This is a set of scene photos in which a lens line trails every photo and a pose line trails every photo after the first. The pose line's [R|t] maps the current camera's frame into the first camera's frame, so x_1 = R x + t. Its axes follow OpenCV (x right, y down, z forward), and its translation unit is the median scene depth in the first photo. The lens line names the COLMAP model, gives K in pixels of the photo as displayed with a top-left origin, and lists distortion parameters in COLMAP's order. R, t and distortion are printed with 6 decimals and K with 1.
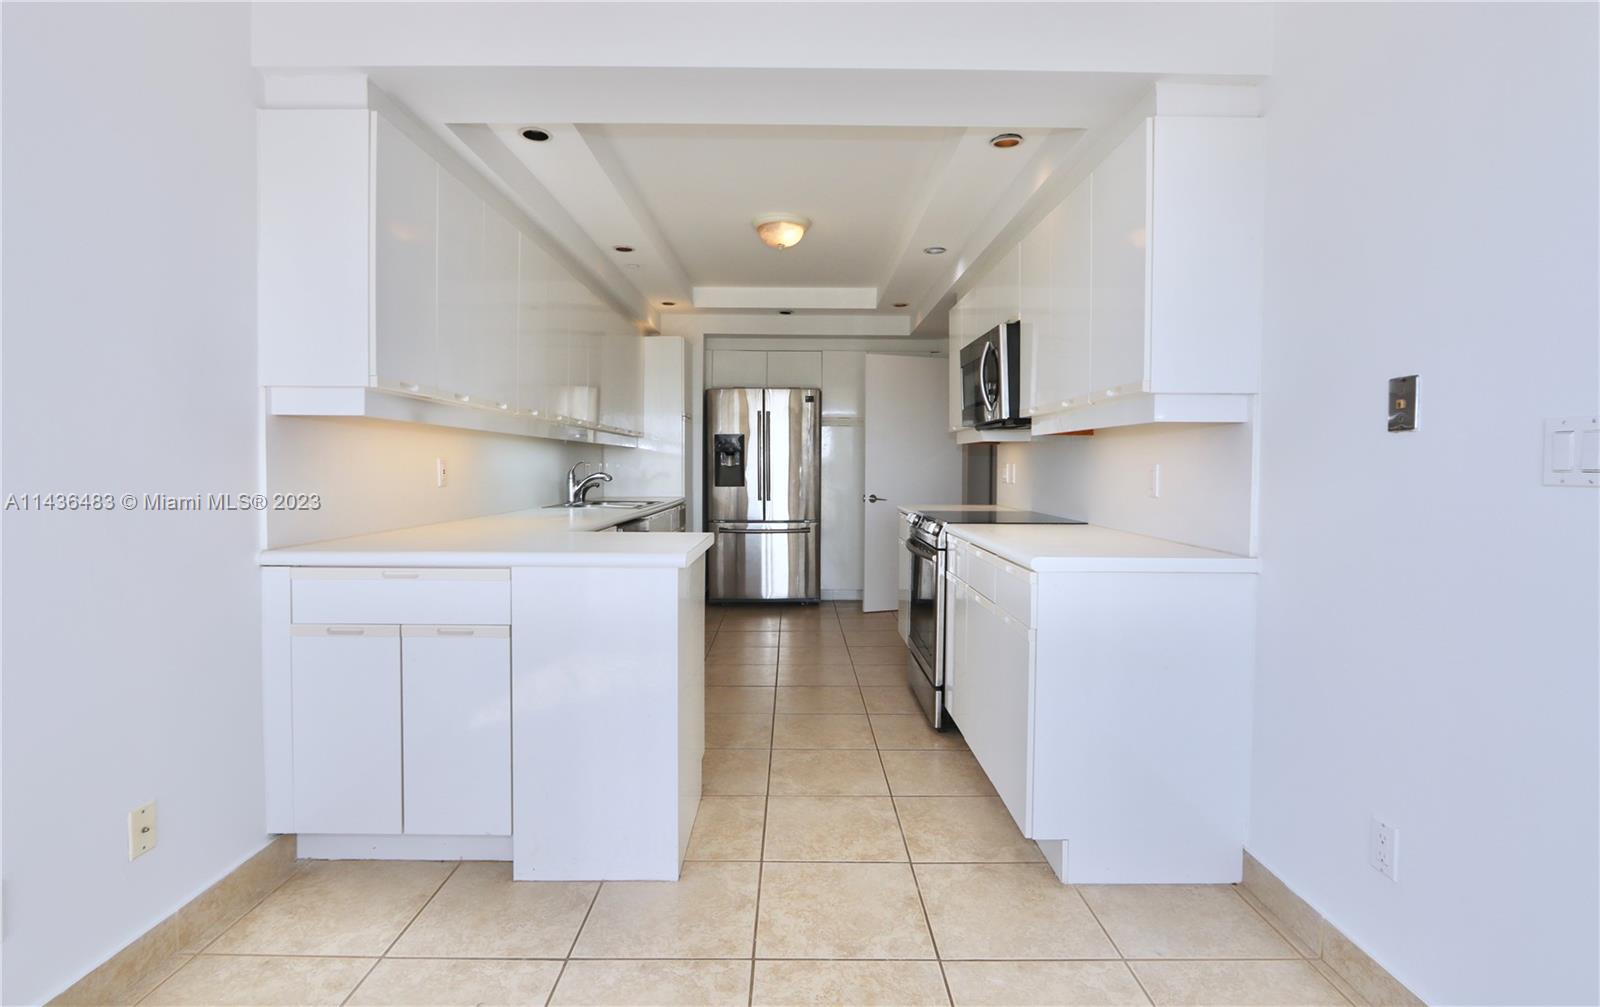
lens RADIAL K [[751.6, 0, 794.2], [0, 751.6, 479.8], [0, 0, 1]] dist [-0.011050, -0.001830]
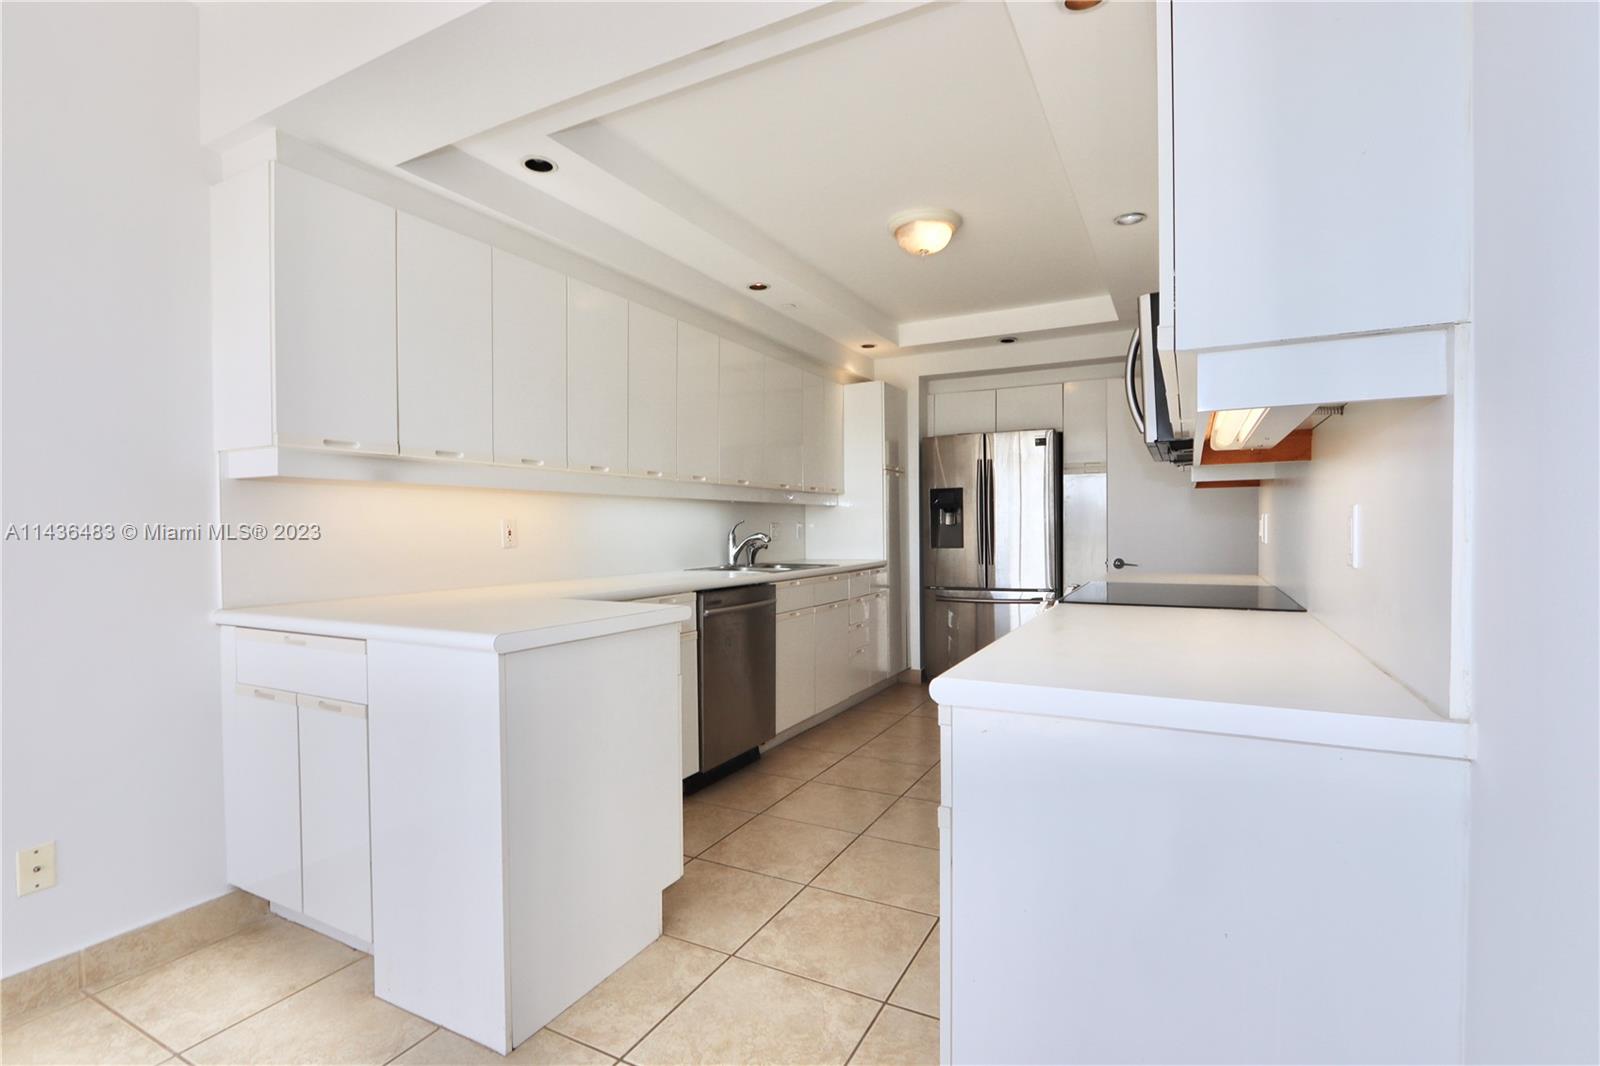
lens RADIAL K [[740.5, 0, 807.0], [0, 740.5, 538.1], [0, 0, 1]] dist [-0.013692, 0.001350]
pose [[0.884869, -0.006935, -0.465789, 0.415591], [0.004470, 0.999970, -0.006397, 0.004445], [0.465819, 0.003579, 0.884873, 0.406953]]
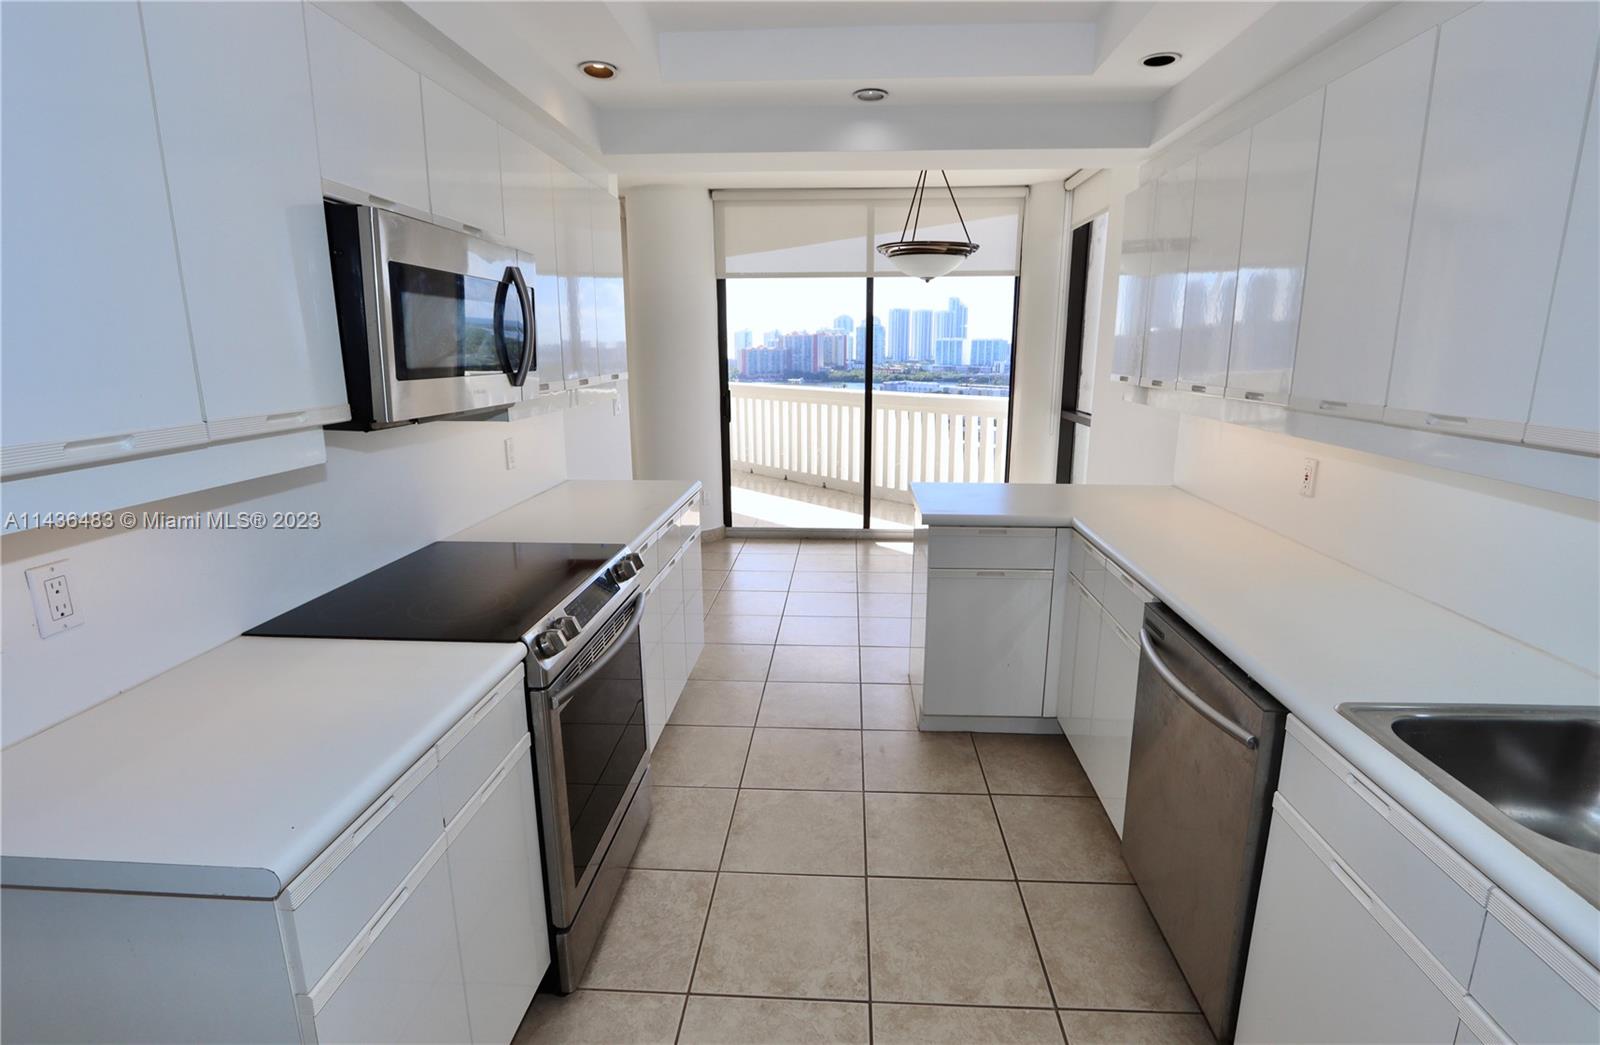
lens RADIAL K [[779.8, 0, 803.8], [0, 779.8, 519.2], [0, 0, 1]] dist [-0.004443, -0.000520]
pose [[-0.997585, -0.019346, 0.066704, -0.023592], [-0.003283, 0.972483, 0.232953, -0.189385], [-0.069375, 0.232171, -0.970198, 2.278079]]
